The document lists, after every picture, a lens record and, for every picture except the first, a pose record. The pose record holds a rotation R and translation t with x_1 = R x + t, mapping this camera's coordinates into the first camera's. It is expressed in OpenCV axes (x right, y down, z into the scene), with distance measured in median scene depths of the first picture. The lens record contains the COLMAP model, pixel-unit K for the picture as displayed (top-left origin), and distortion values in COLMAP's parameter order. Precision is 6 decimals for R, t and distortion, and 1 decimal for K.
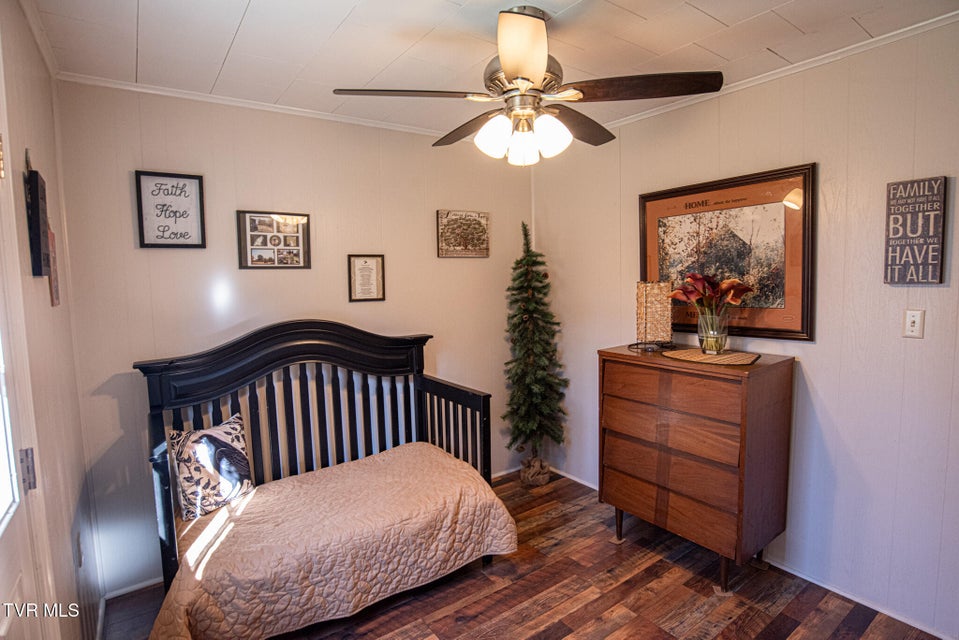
lens RADIAL K [[488.8, 0, 479.5], [0, 488.8, 320.0], [0, 0, 1]] dist [-0.068578, 0.001327]
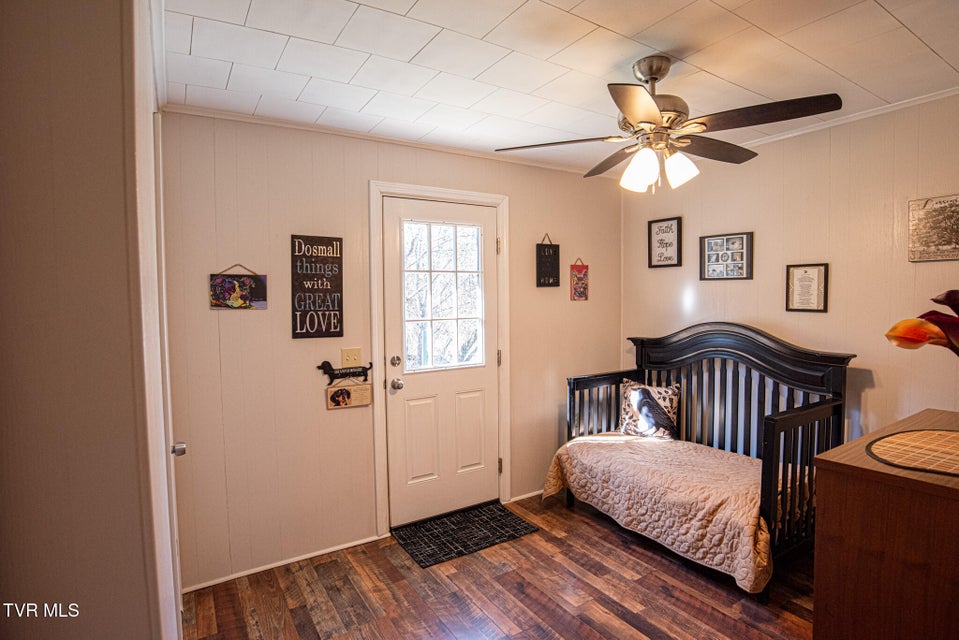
lens RADIAL K [[488.8, 0, 479.5], [0, 488.8, 320.0], [0, 0, 1]] dist [-0.068578, 0.001327]
pose [[-0.069447, 0.072136, -0.994974, 0.909012], [-0.075708, 0.994125, 0.077359, -0.054820], [0.994709, 0.080700, -0.063578, 0.490628]]
